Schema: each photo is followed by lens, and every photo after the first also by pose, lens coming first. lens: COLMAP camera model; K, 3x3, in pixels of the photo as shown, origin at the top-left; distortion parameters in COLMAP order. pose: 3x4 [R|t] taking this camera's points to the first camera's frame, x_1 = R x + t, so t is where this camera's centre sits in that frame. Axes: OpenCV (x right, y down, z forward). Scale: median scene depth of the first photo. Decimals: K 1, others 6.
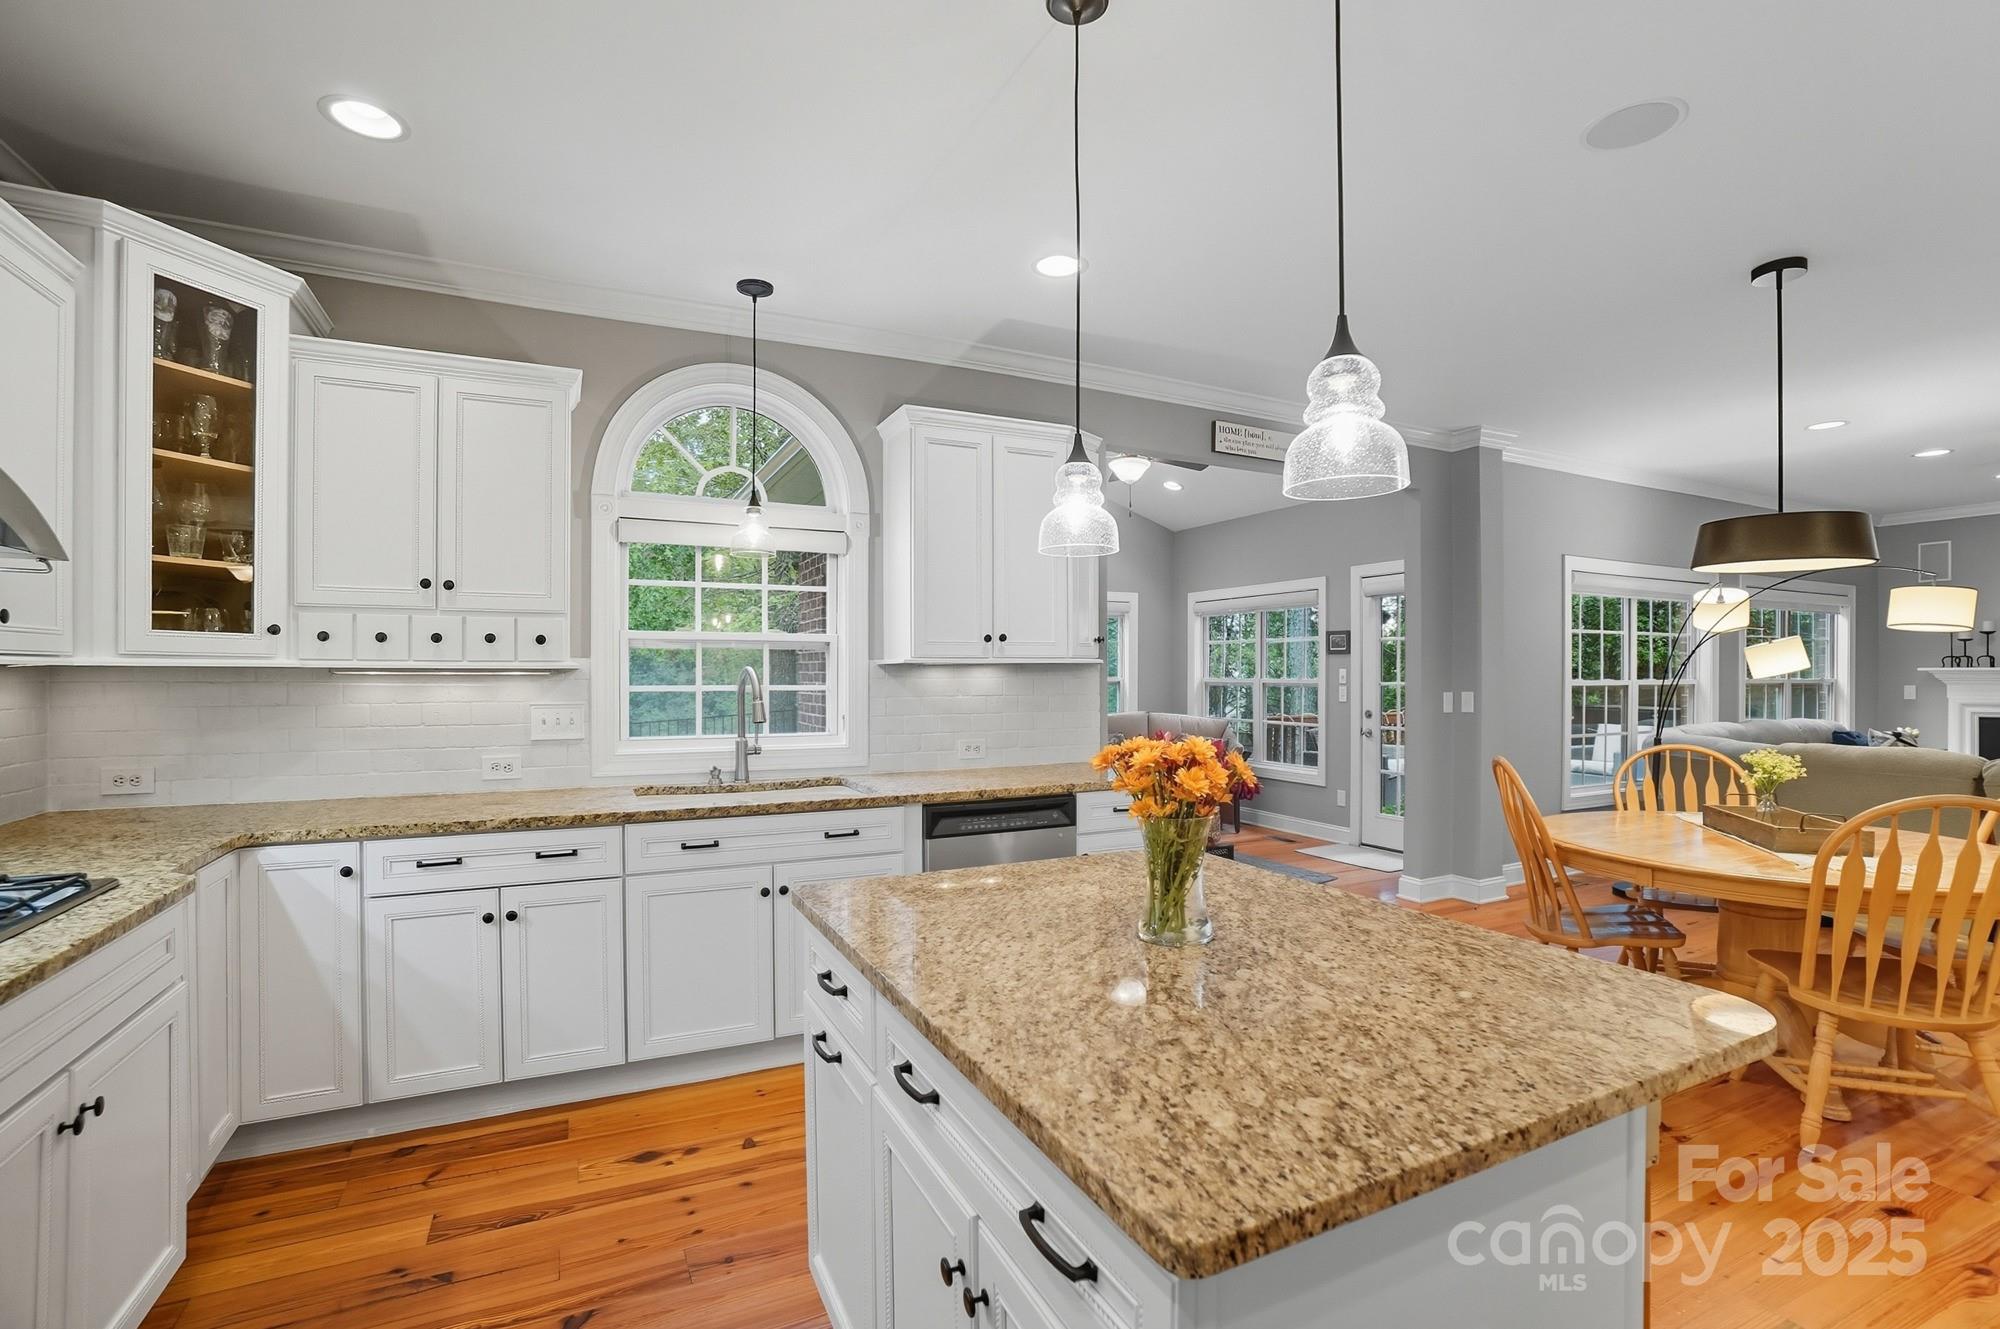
lens RADIAL K [[925.4, 0, 999.3], [0, 925.4, 667.7], [0, 0, 1]] dist [-0.019894, 0.007467]
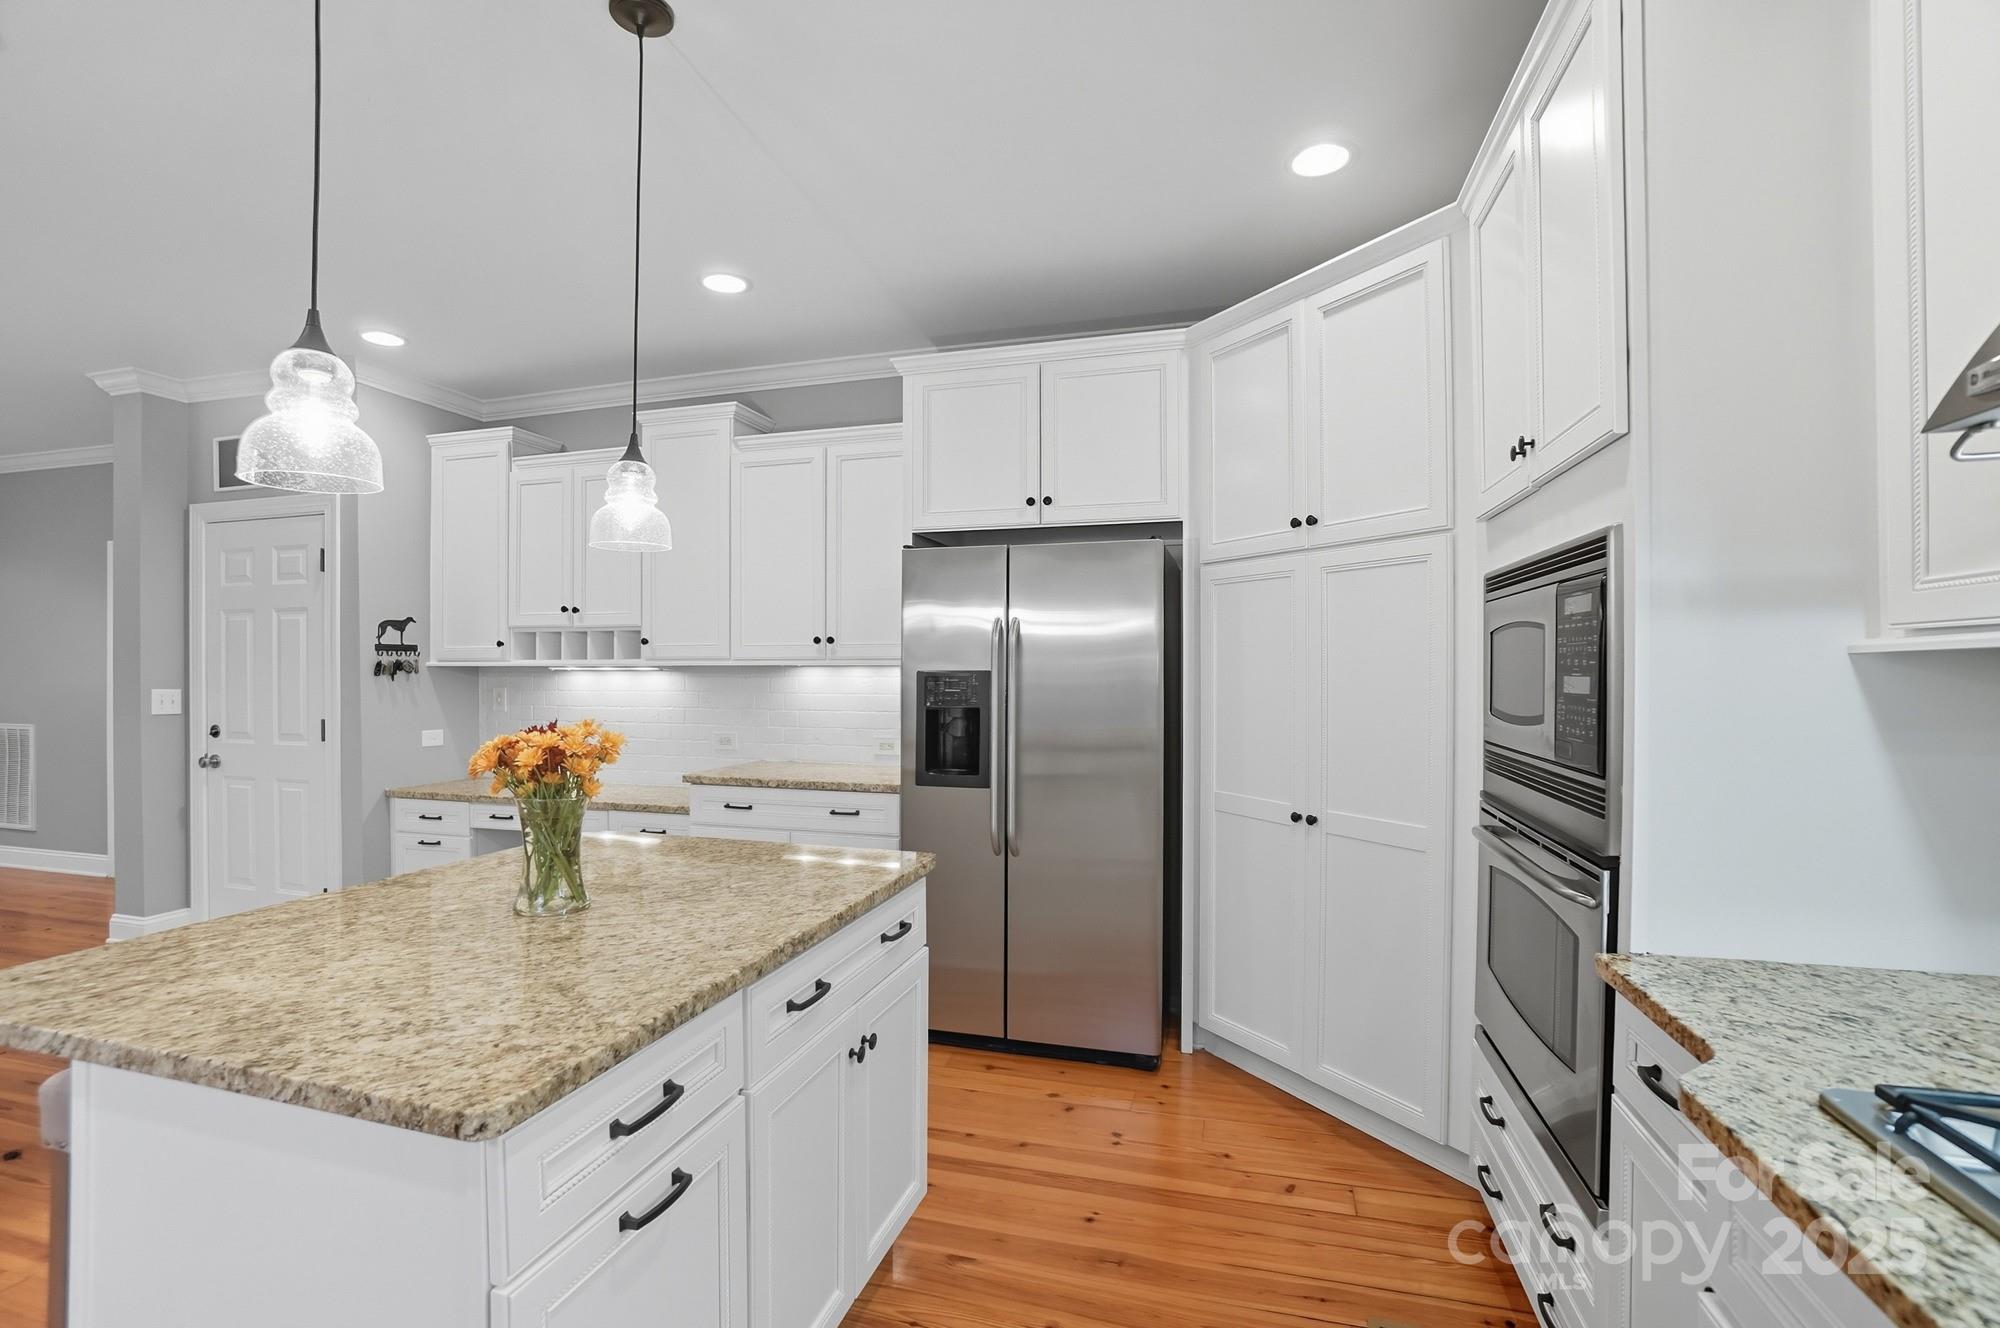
lens RADIAL K [[925.4, 0, 995.8], [0, 925.4, 668.8], [0, 0, 1]] dist [-0.019894, 0.007467]
pose [[-0.750103, 0.006725, 0.661287, -1.059355], [0.002269, 0.999969, -0.007595, 0.022424], [-0.661317, -0.004197, -0.750094, 1.701940]]
